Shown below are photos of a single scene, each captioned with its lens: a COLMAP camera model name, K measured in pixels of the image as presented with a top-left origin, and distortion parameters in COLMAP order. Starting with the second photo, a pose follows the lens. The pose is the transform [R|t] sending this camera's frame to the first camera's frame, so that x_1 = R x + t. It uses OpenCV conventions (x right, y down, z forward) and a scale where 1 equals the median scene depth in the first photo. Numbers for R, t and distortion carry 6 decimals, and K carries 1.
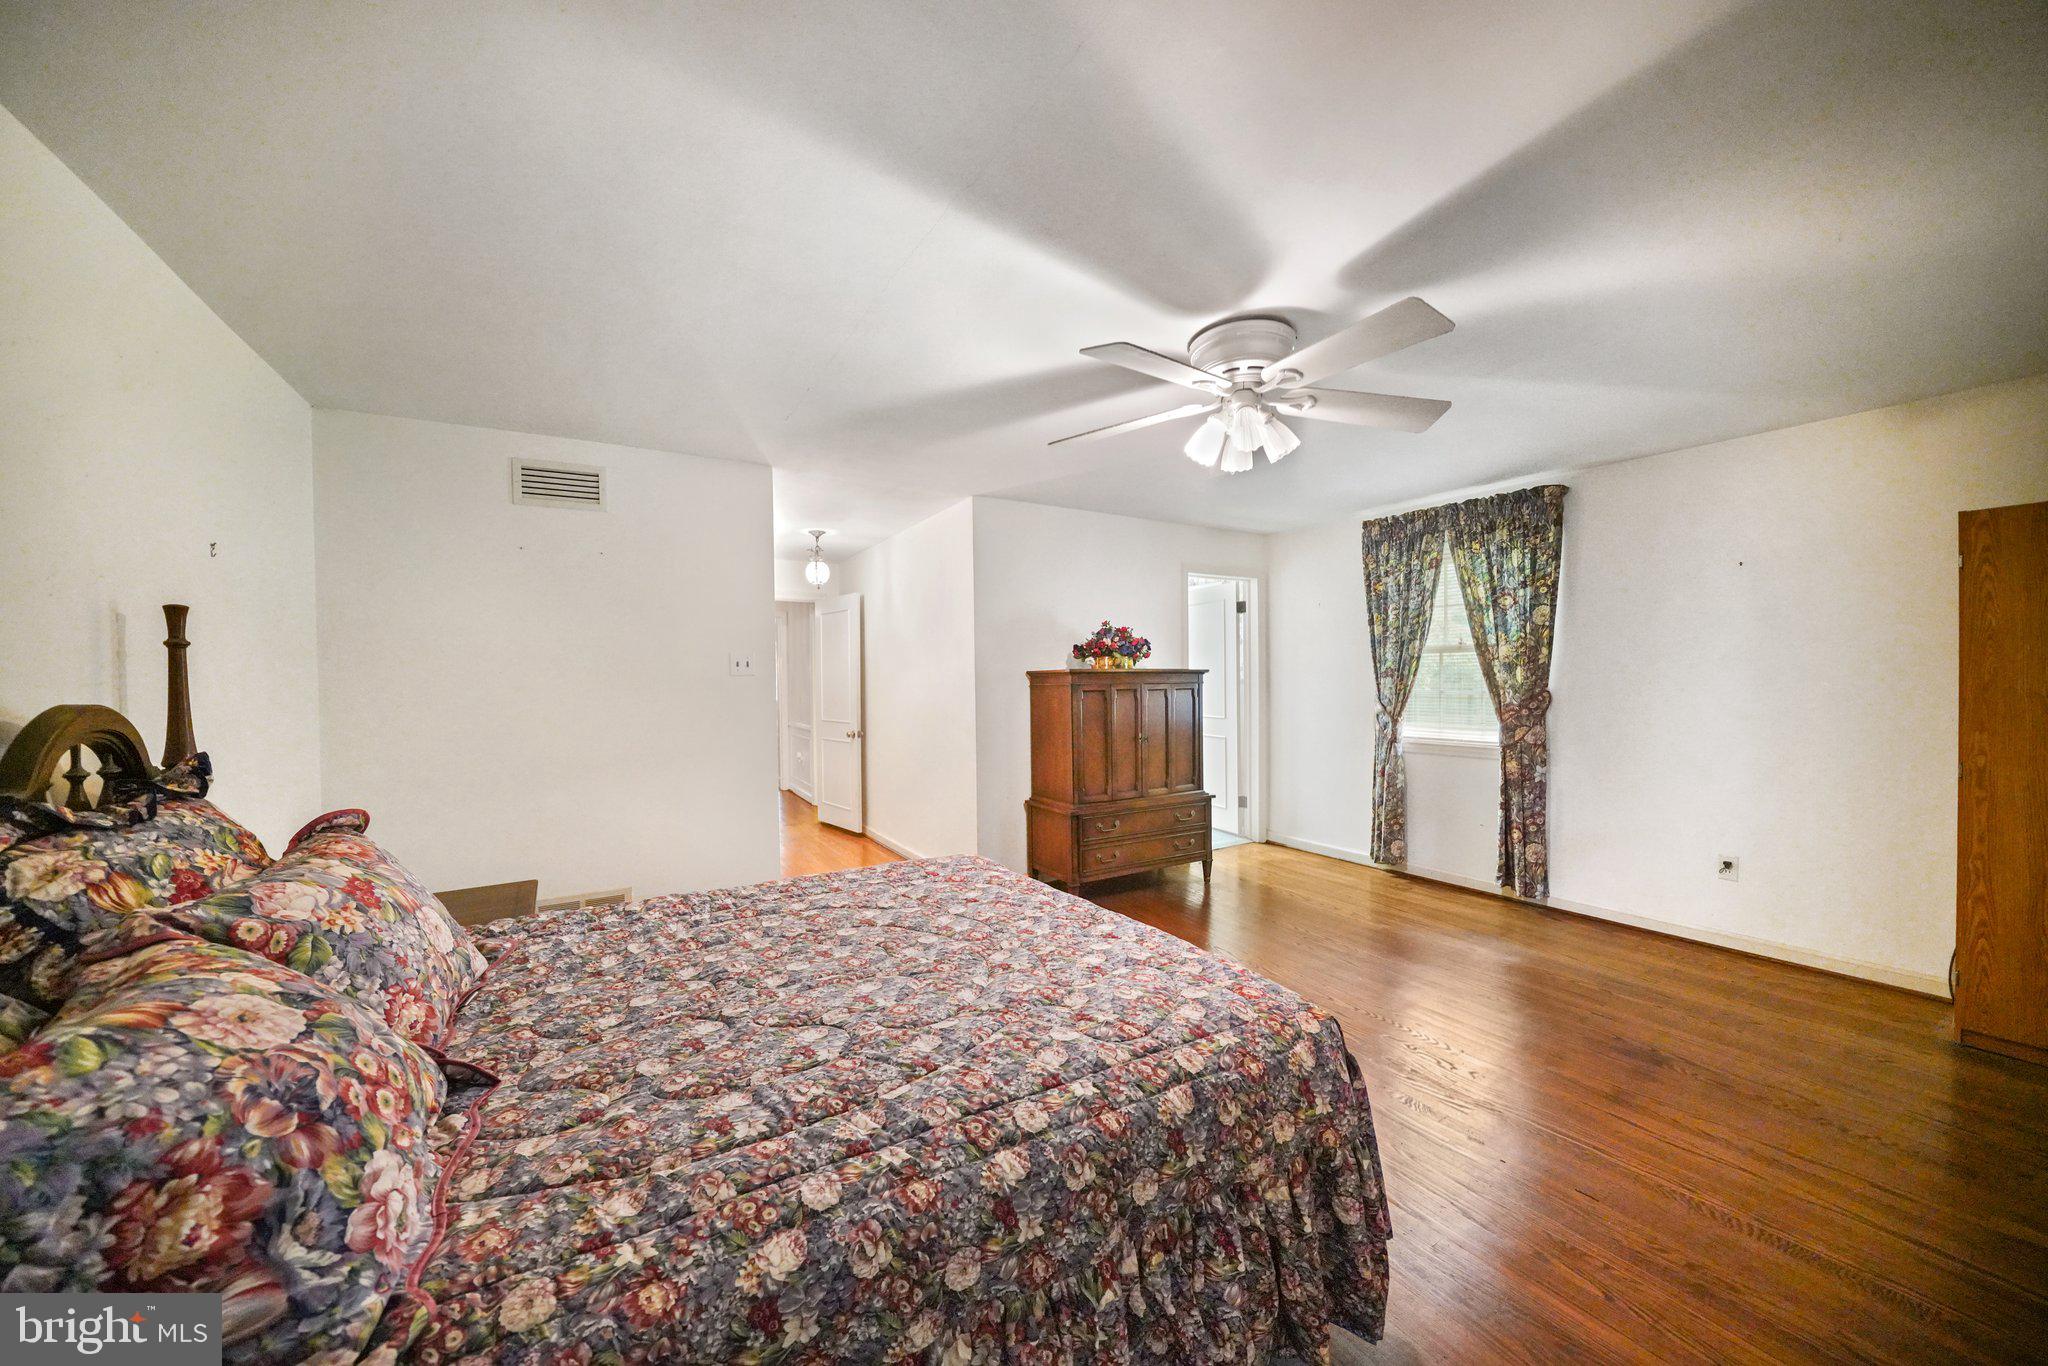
lens RADIAL K [[717.5, 0, 1031.9], [0, 717.5, 688.8], [0, 0, 1]] dist [-0.007132, 0.000165]
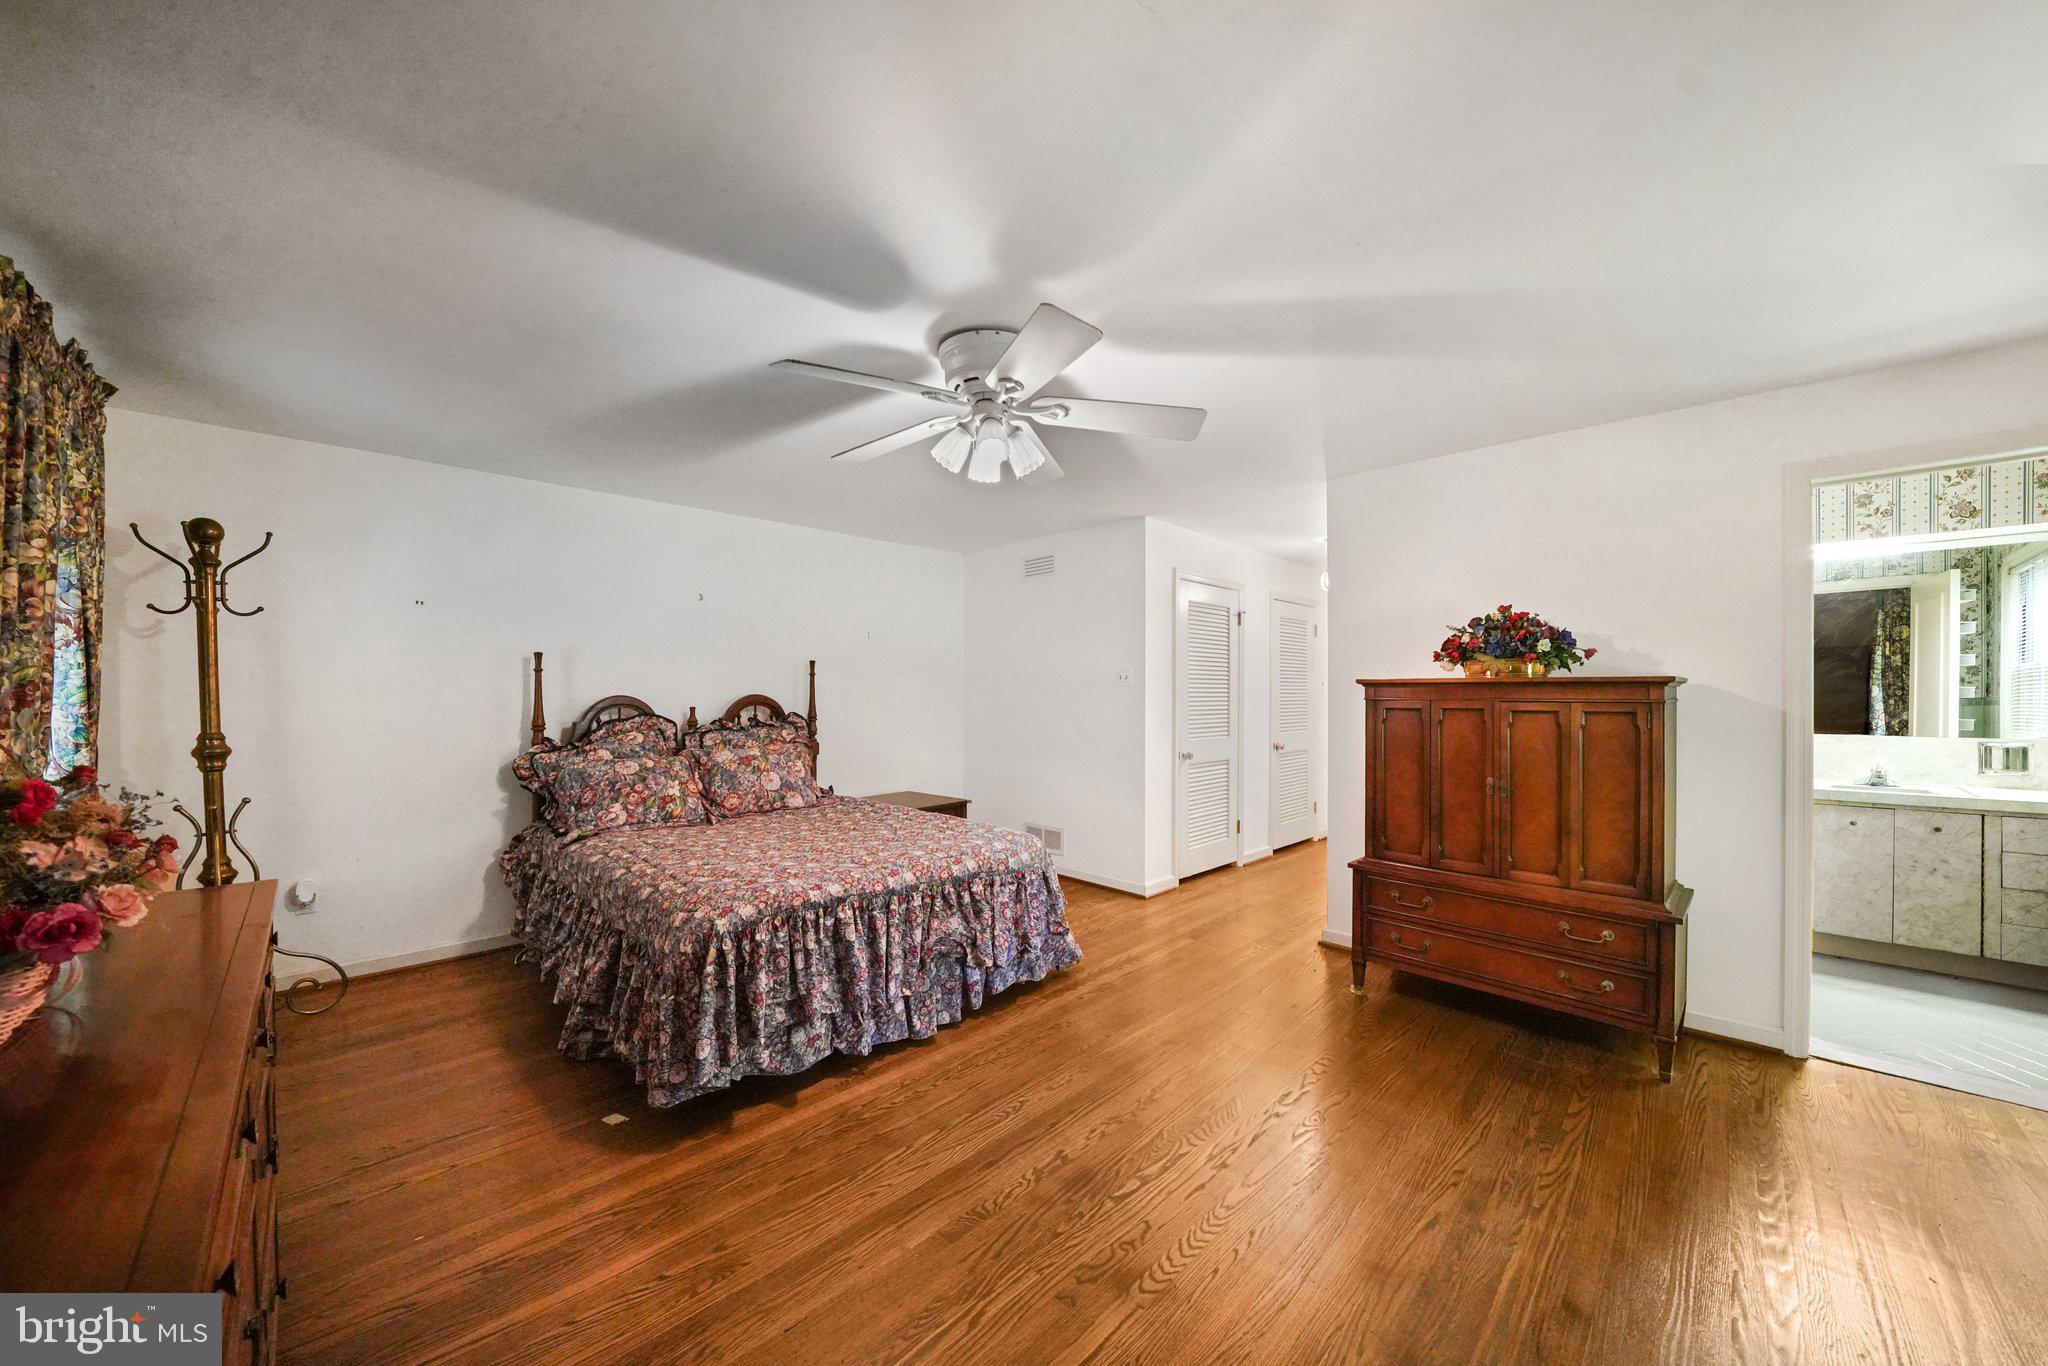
lens RADIAL K [[717.5, 0, 1031.9], [0, 717.5, 688.8], [0, 0, 1]] dist [-0.007132, 0.000165]
pose [[0.252834, 0.013401, -0.967417, 0.678983], [-0.017272, 0.999807, 0.009336, -0.017898], [0.967355, 0.014348, 0.253017, 0.434343]]
